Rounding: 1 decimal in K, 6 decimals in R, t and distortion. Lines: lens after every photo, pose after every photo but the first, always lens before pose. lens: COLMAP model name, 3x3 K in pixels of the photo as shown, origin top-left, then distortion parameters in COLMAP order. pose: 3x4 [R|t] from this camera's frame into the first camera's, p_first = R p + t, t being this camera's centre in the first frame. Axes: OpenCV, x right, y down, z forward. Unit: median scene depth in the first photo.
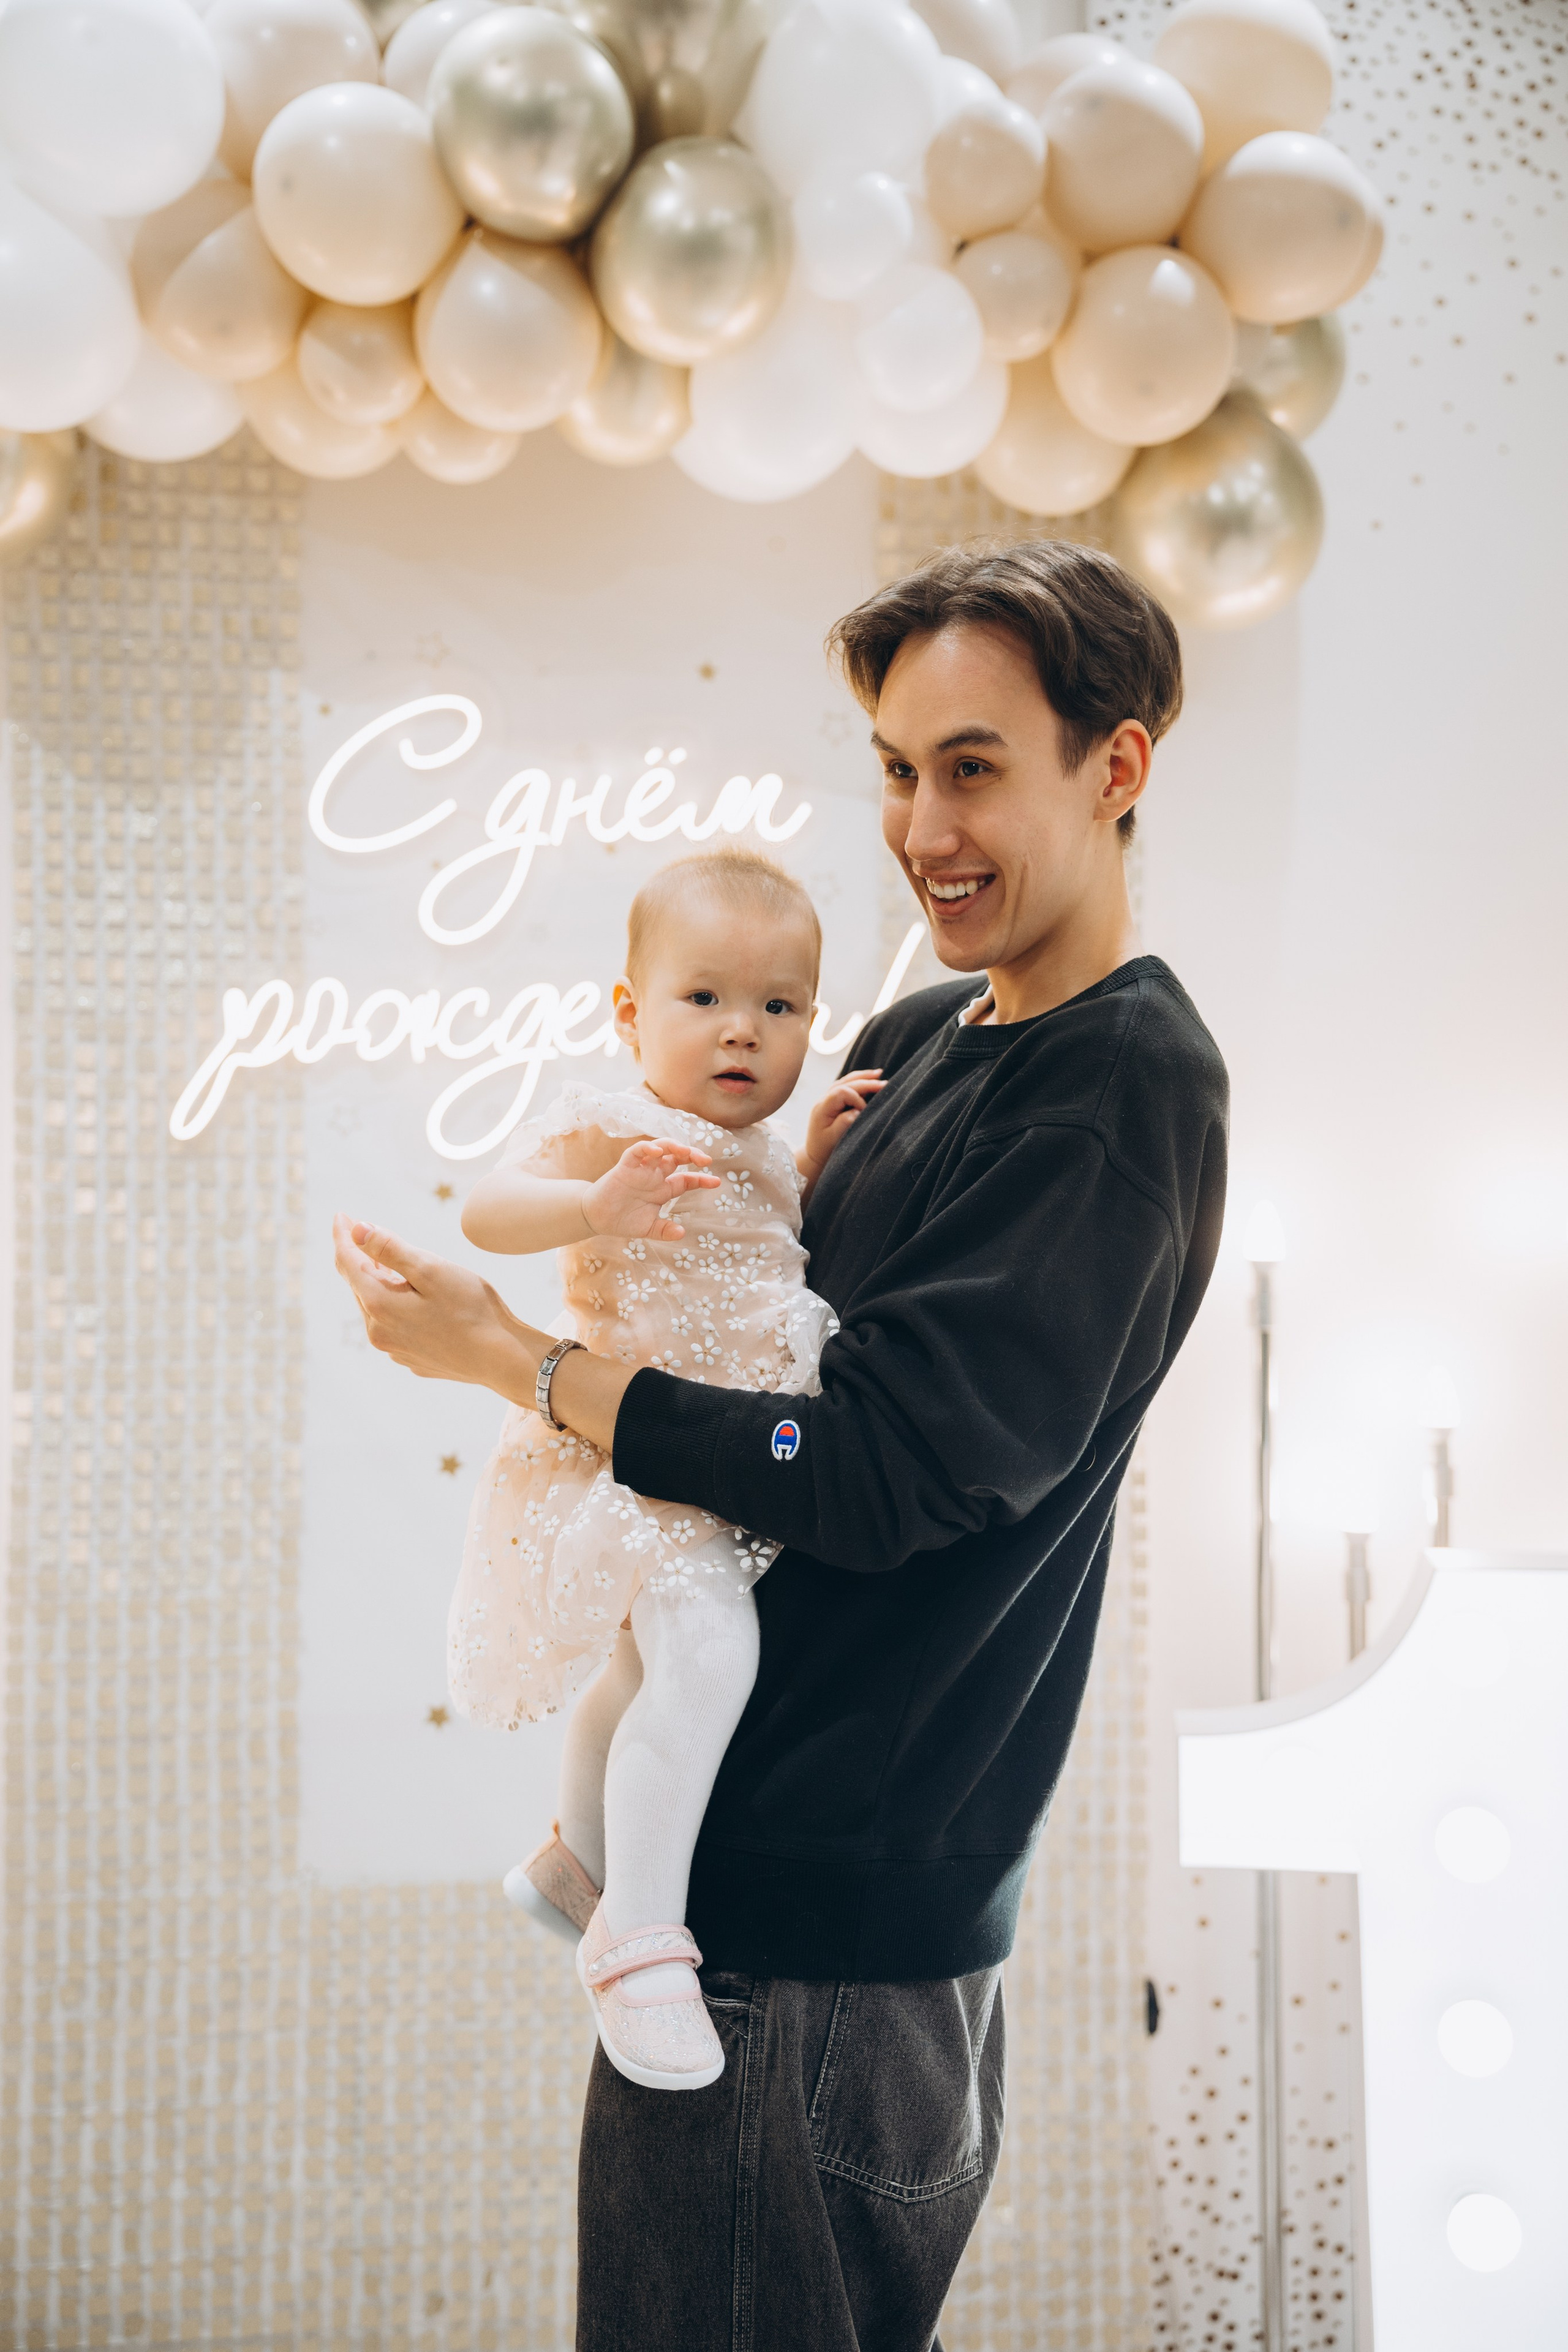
lens RADIAL K [[2919.8, 0, 815.6], [0, 2919.8, 1172.7], [0, 0, 1]] dist [0.183019, 0.000000]
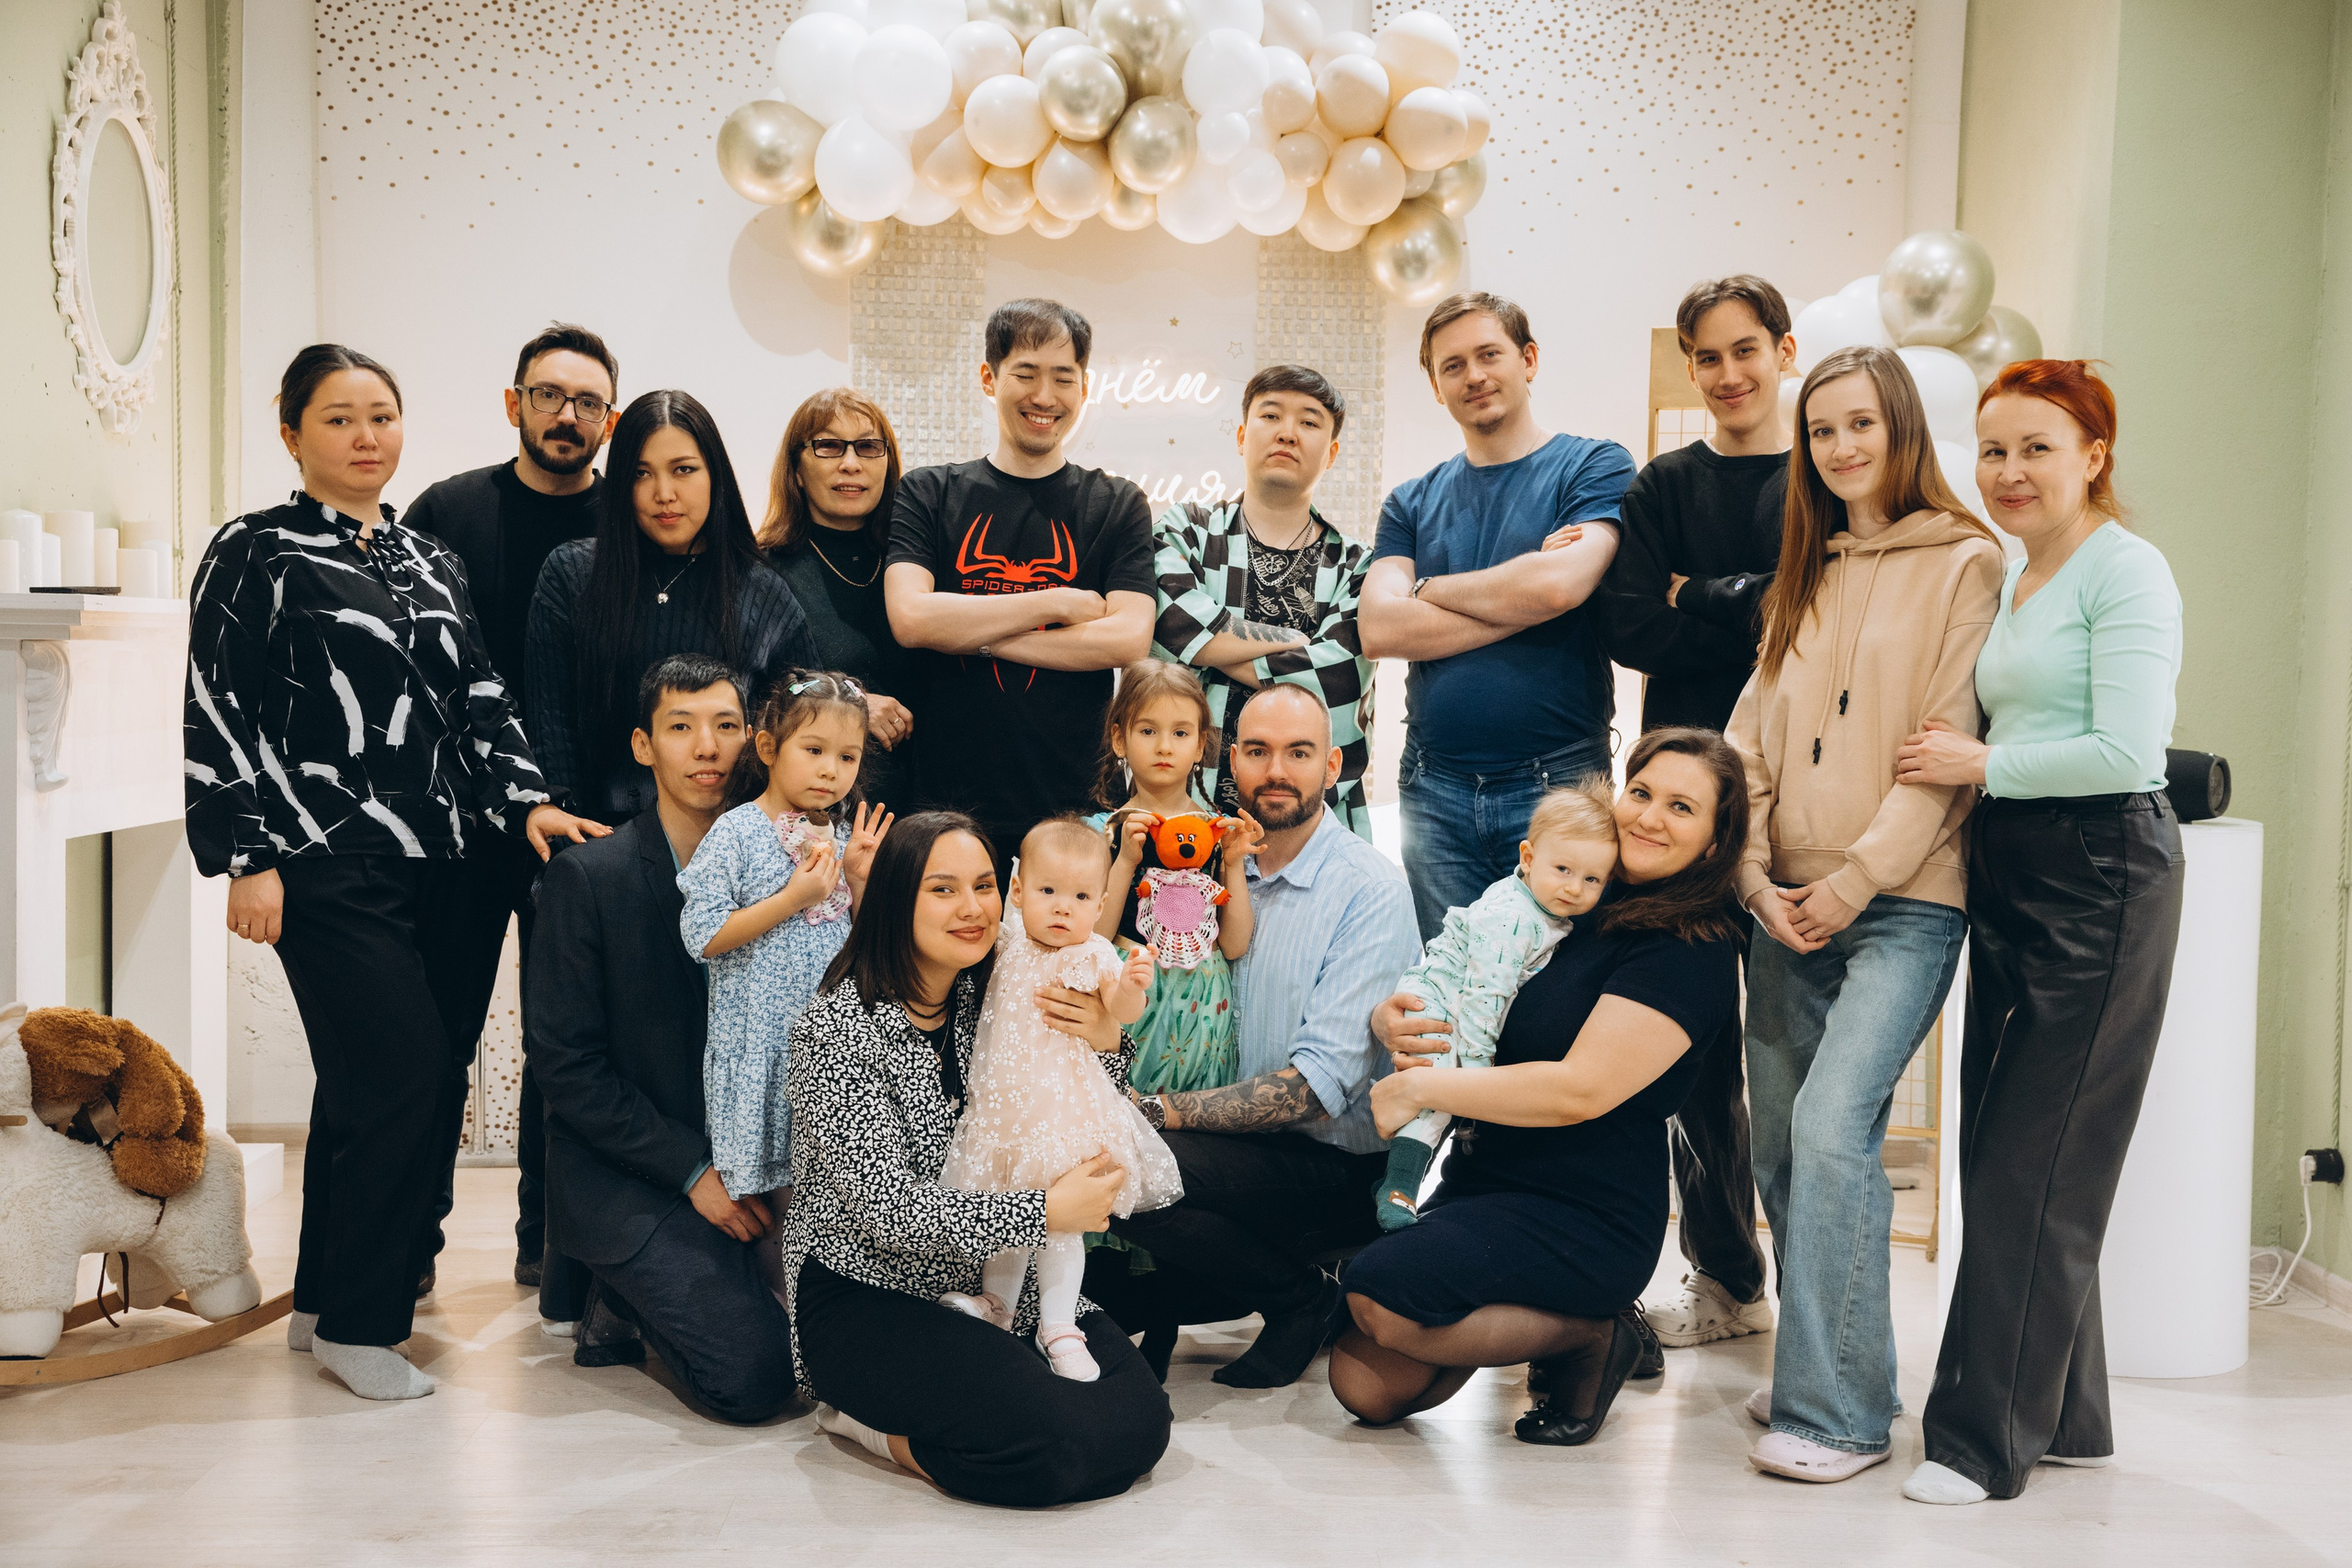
lens RADIAL K [[2600.7, 0, 1198.2], [0, 2600.7, 781.9], [0, 0, 1]] dist [0.125118, 0.000000]
pose [[0.992104, 0.035047, -0.120419, 0.221593], [-0.028662, 0.998111, 0.054349, 0.056707], [0.122096, -0.050468, 0.991234, -0.882977]]
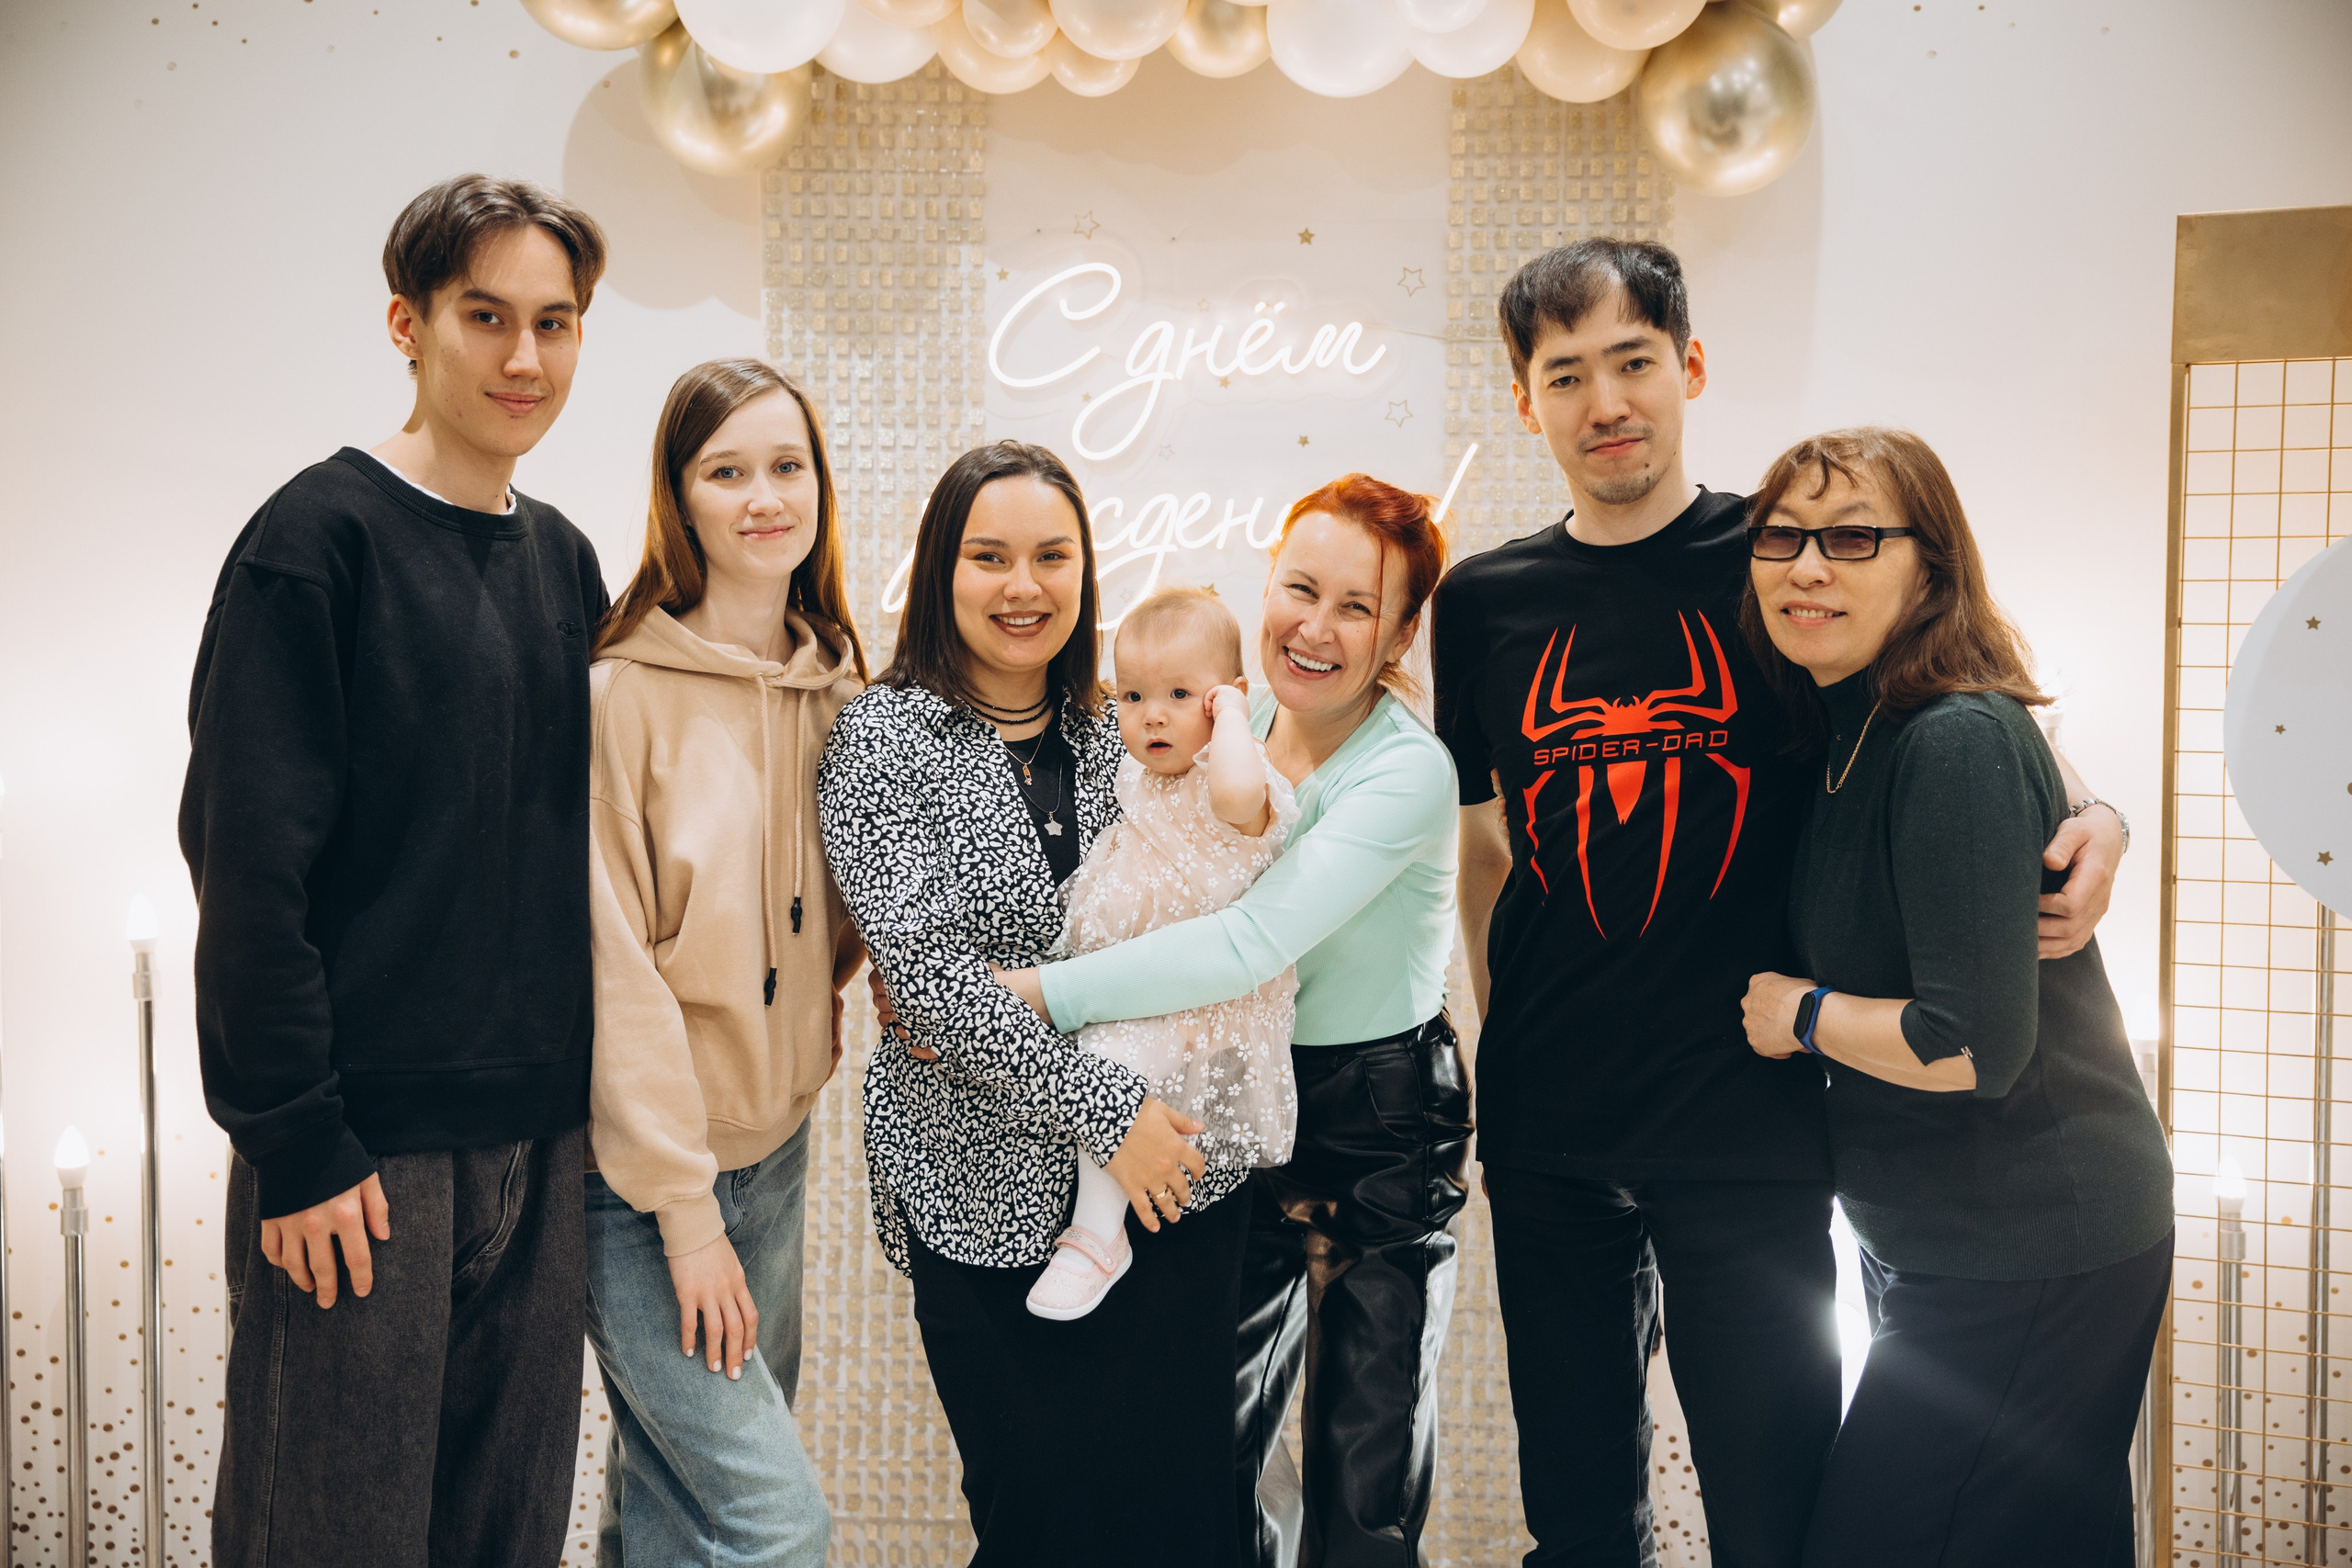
lens RADIAL K [[2915.0, 0, 1173.1], [0, 2915.0, 786.3], [0, 0, 1]] dist [0.185937, 0.000000]
pose [[0.978831, 0.024886, -0.203153, 0.168203], [-0.013618, 0.998300, 0.056677, -0.009872], [0.204218, -0.052710, 0.977505, -0.231002]]
